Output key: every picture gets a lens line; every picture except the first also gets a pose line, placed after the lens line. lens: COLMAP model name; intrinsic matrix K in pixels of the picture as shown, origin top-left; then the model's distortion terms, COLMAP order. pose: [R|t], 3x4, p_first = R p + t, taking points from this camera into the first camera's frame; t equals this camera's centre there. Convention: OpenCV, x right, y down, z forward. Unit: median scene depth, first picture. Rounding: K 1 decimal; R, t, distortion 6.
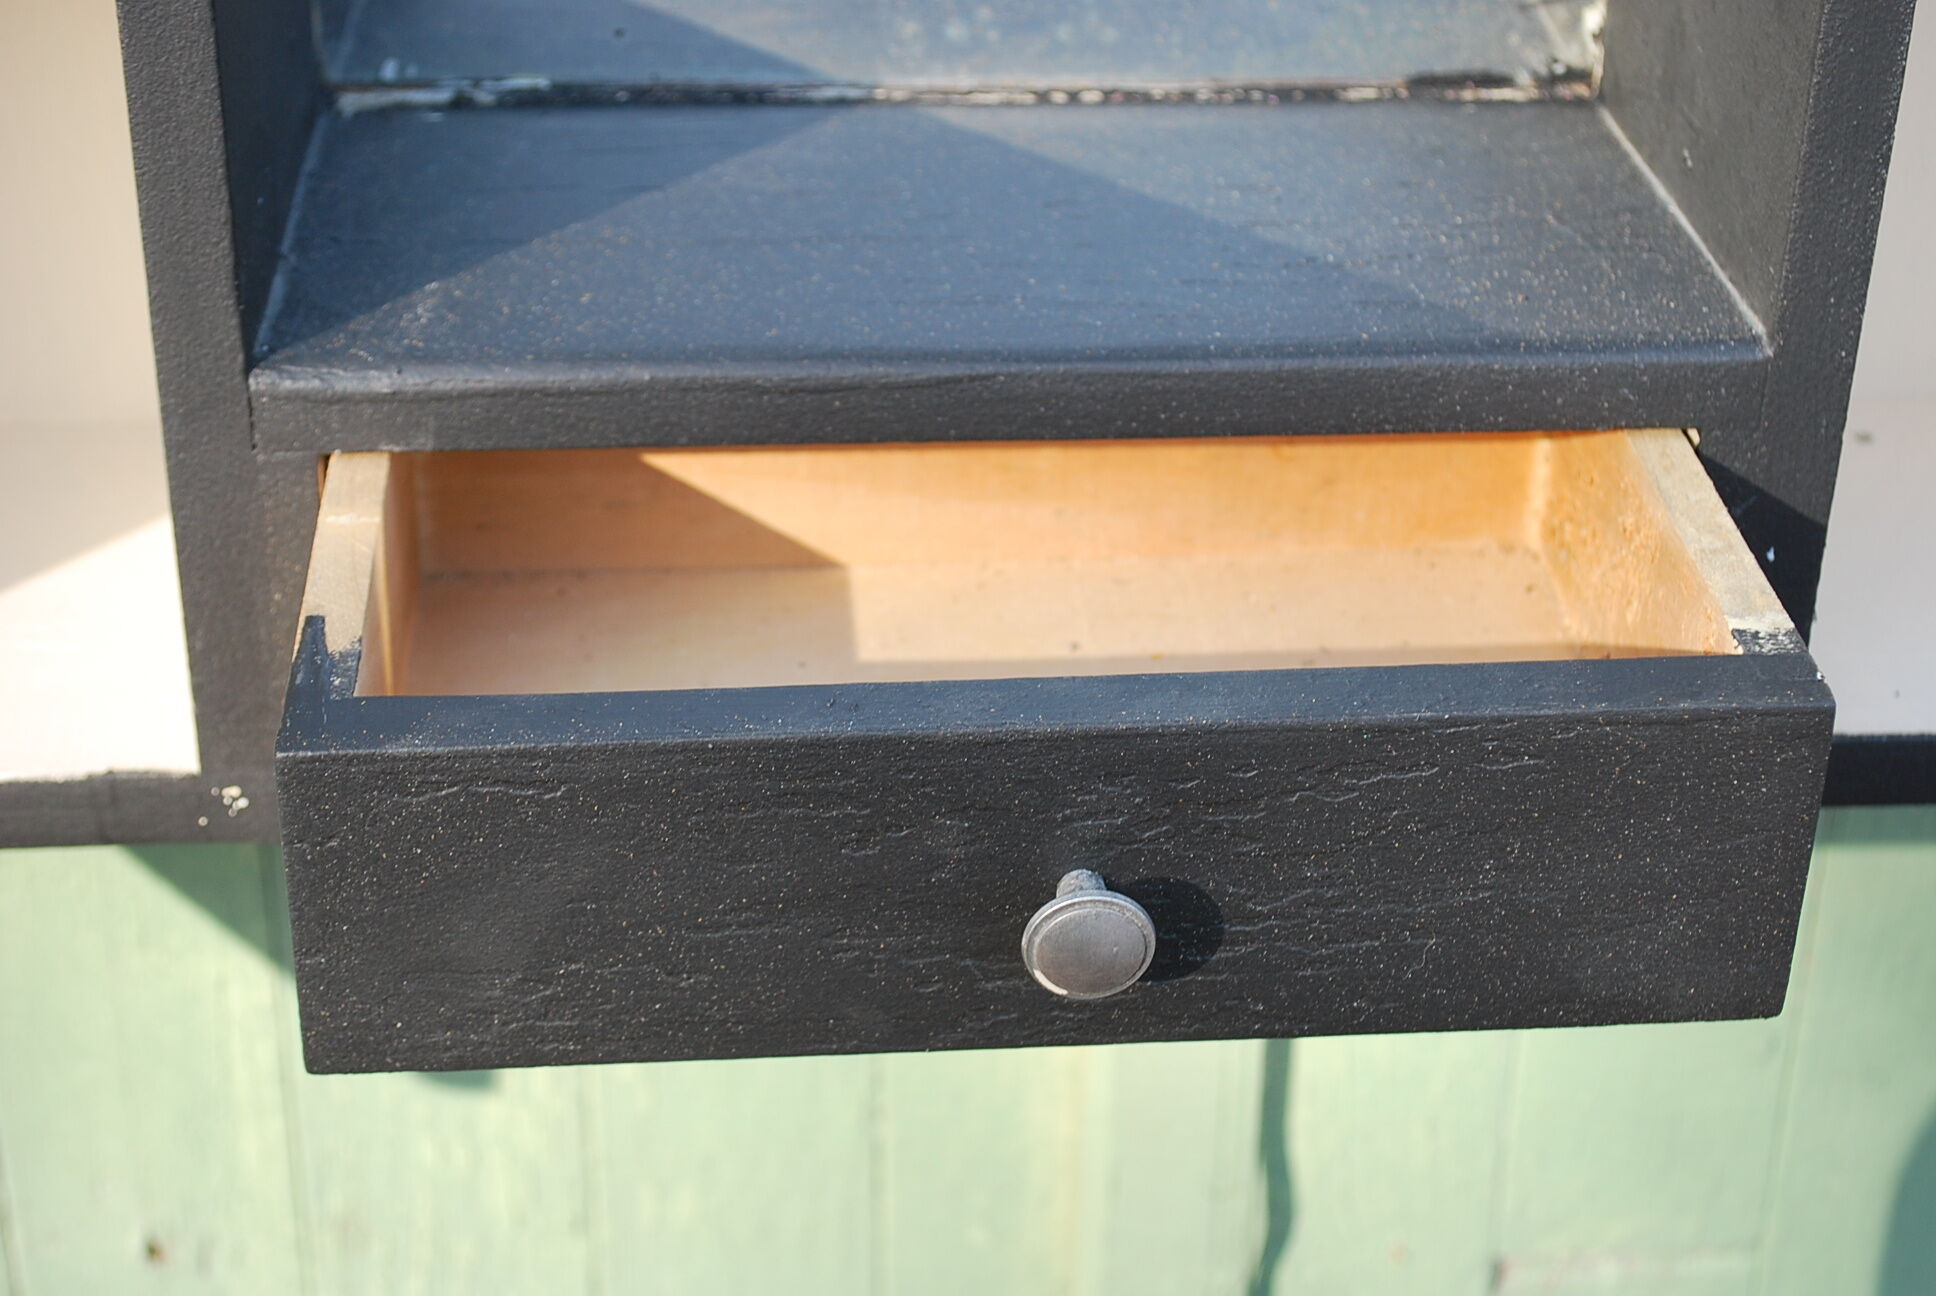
lens RADIAL K [[3460.0, 0, 964.2], [0, 3460.0, 649.8], [0, 0, 1]] dist [0.008318, 0.000000]
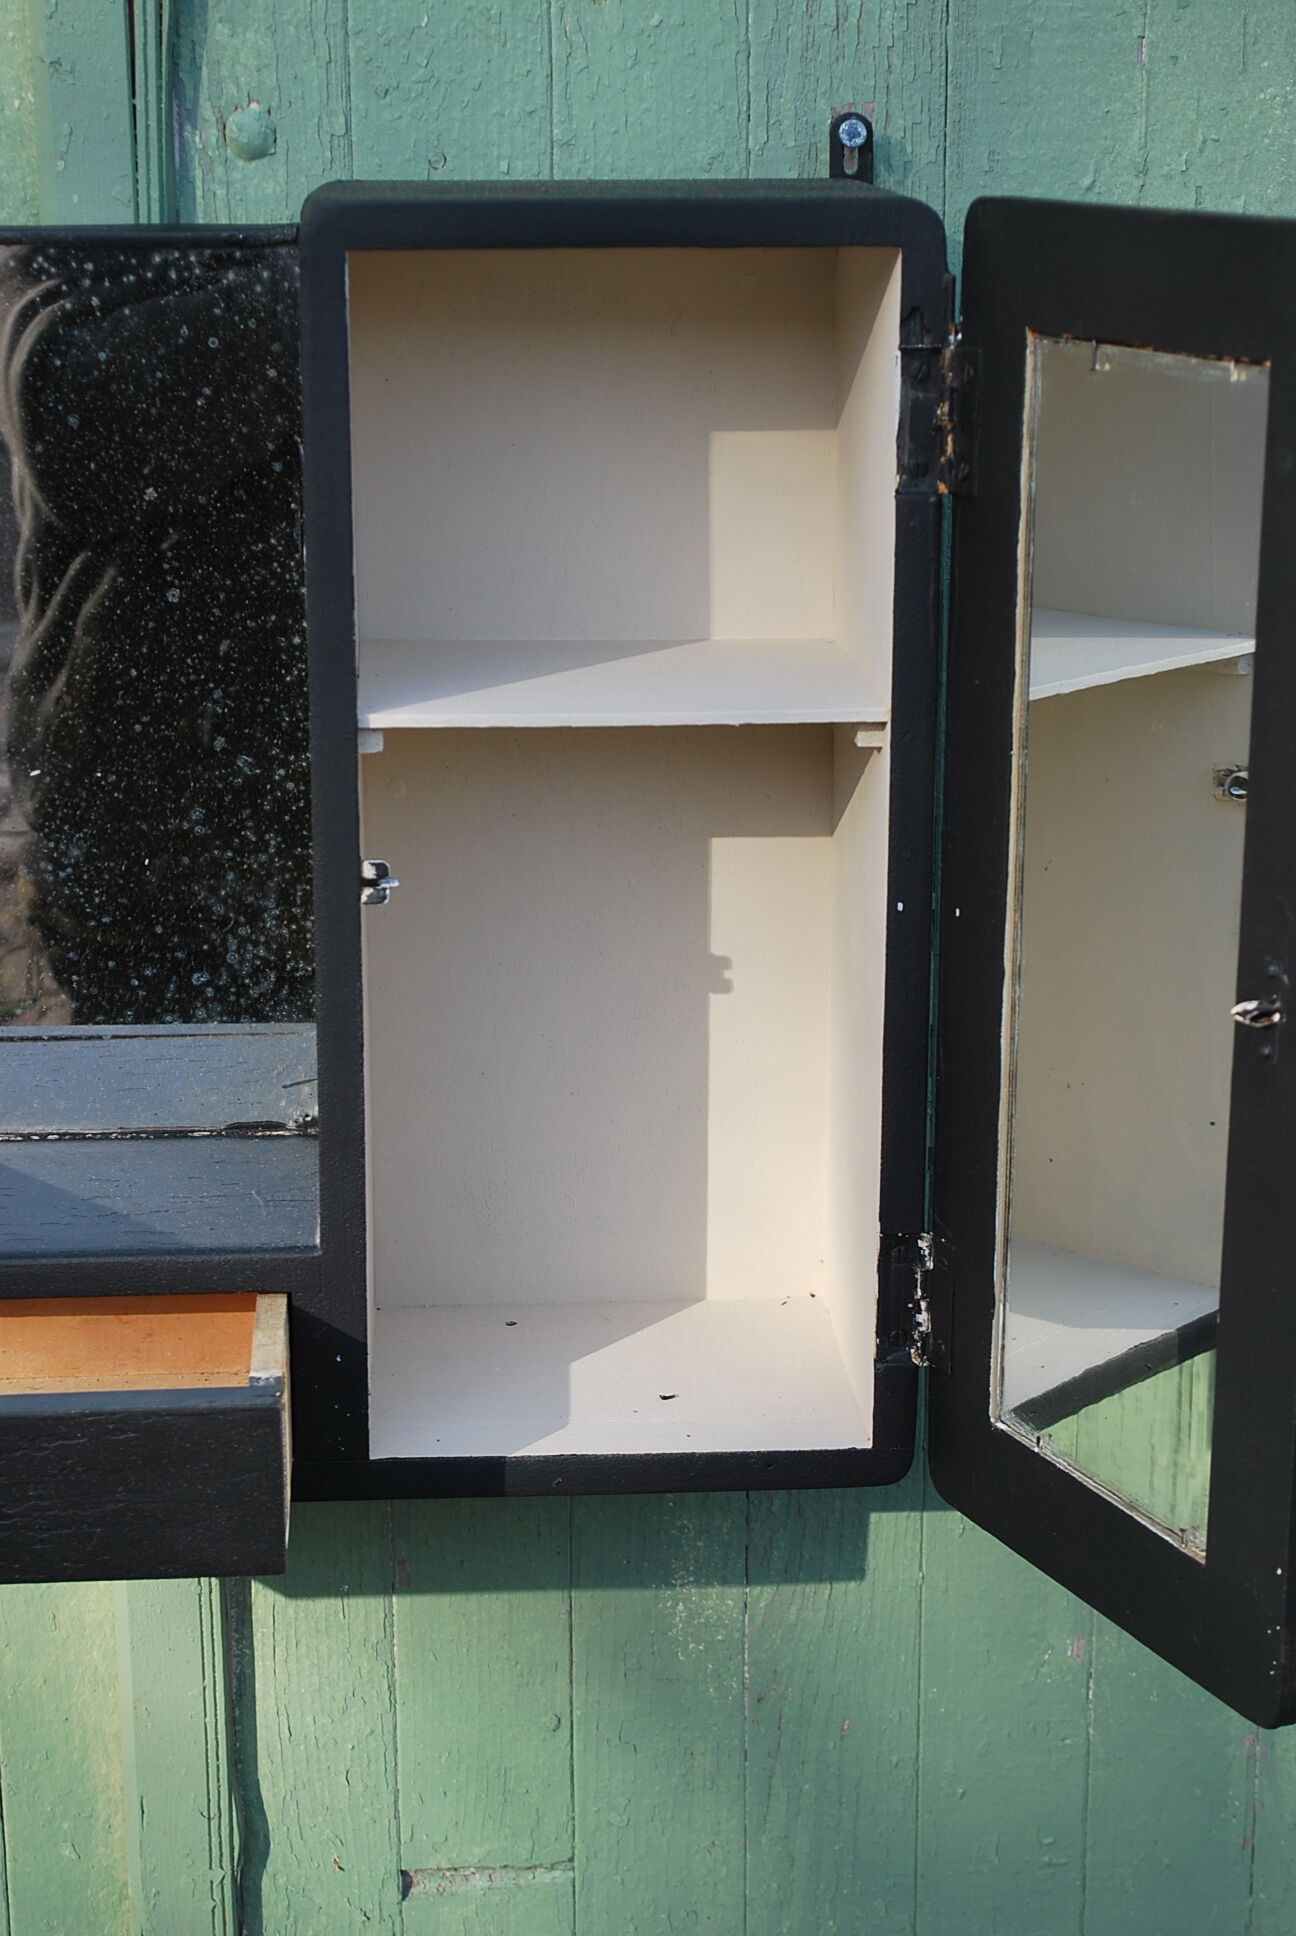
lens RADIAL K [[3460.0, 0, 588.0], [0, 3460.0, 994.4], [0, 0, 1]] dist [0.008318, 0.000000]
pose [[0.999664, -0.012644, -0.022632, 0.429364], [0.007381, 0.975680, -0.219078, 0.204043], [0.024851, 0.218837, 0.975445, -0.958042]]
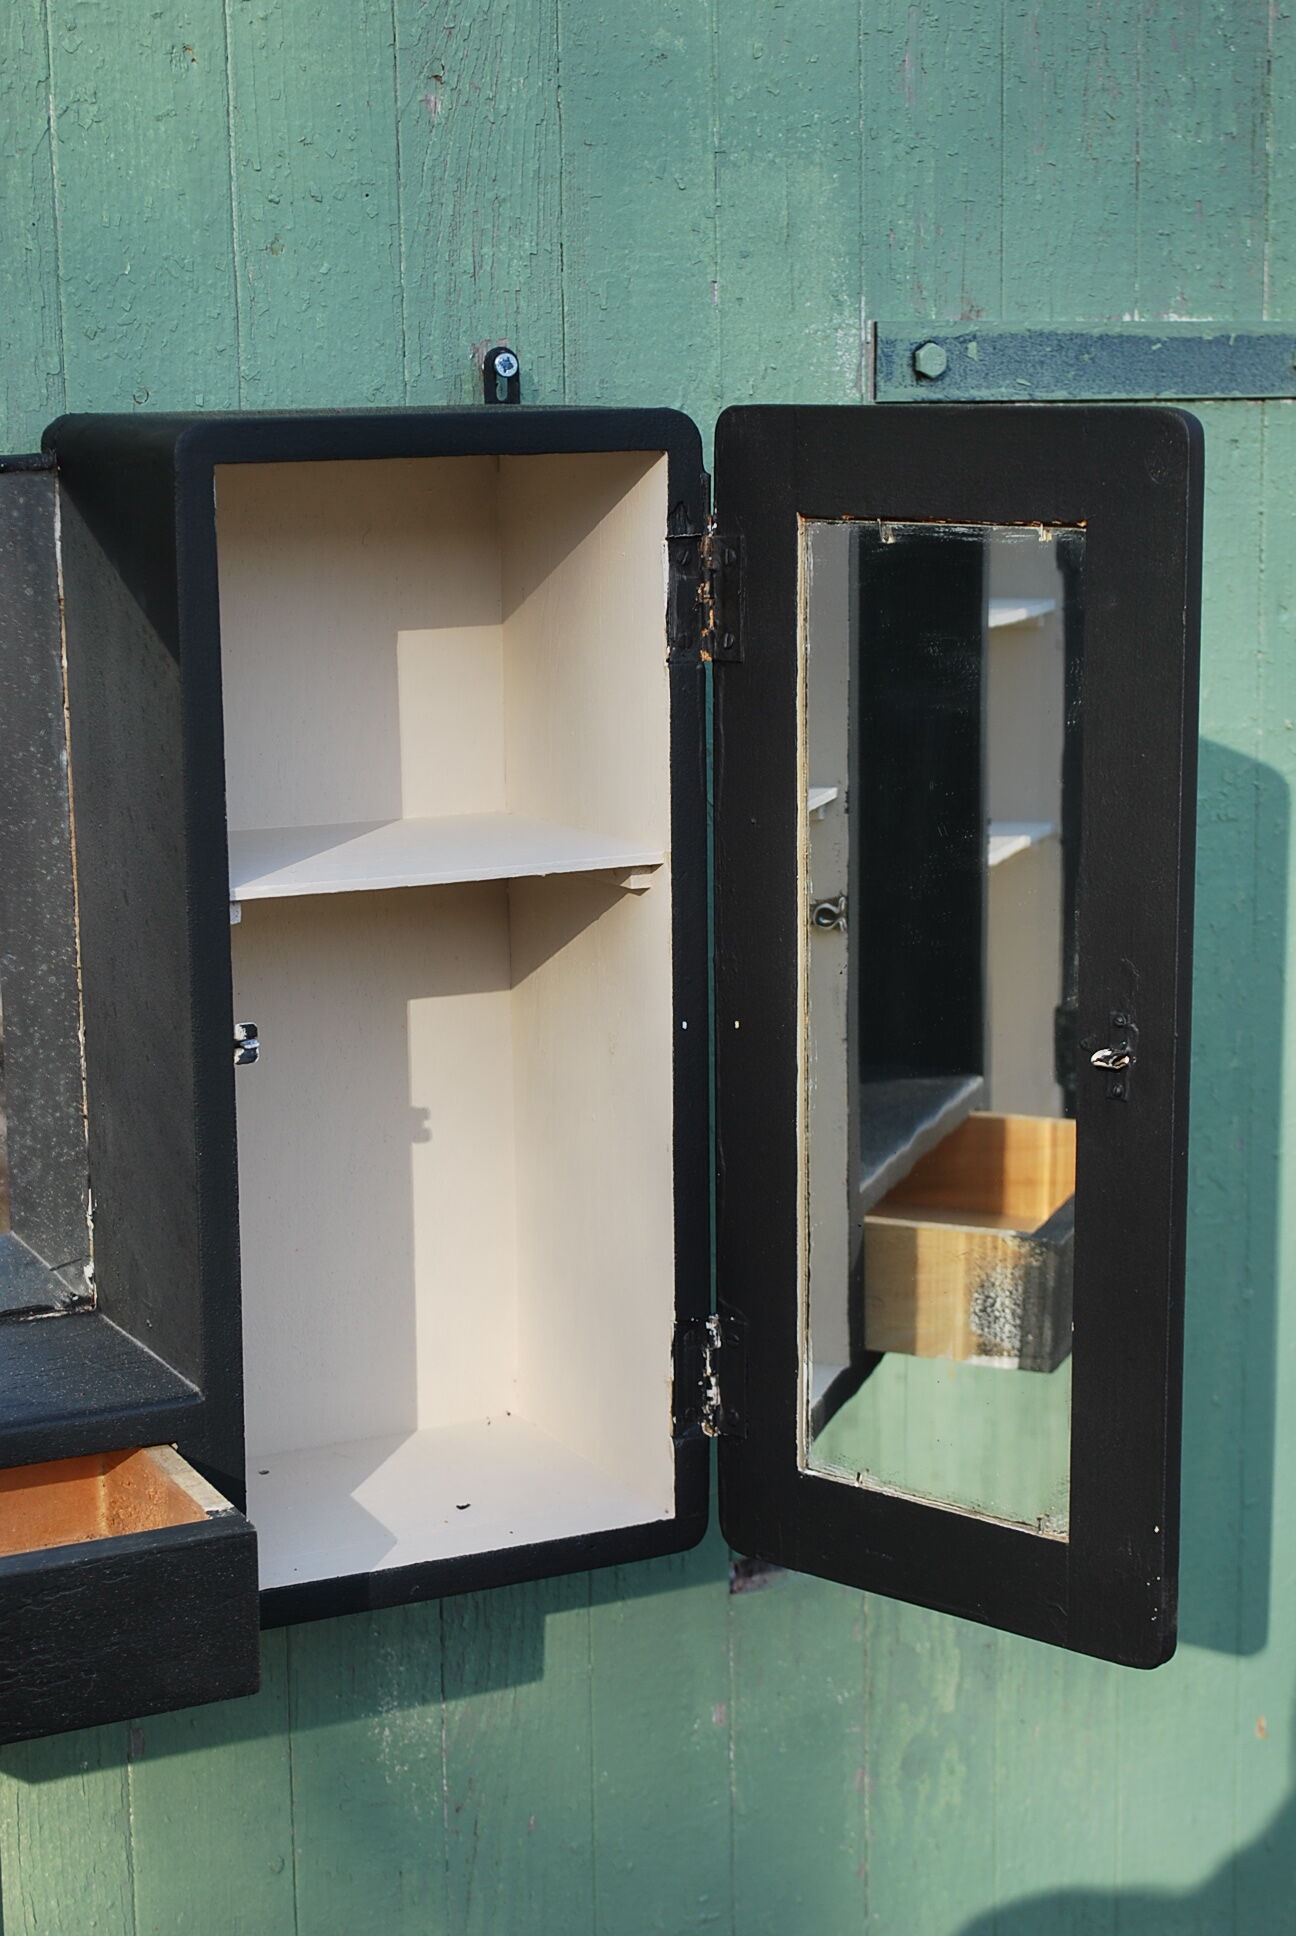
lens RADIAL K [[3460.0, 0, 642.2], [0, 3460.0, 979.8], [0, 0, 1]] dist [0.008318, 0.000000]
pose [[0.927408, -0.096840, 0.361298, -0.254627], [0.201428, 0.943191, -0.264232, 0.281891], [-0.315185, 0.317826, 0.894229, -1.043927]]
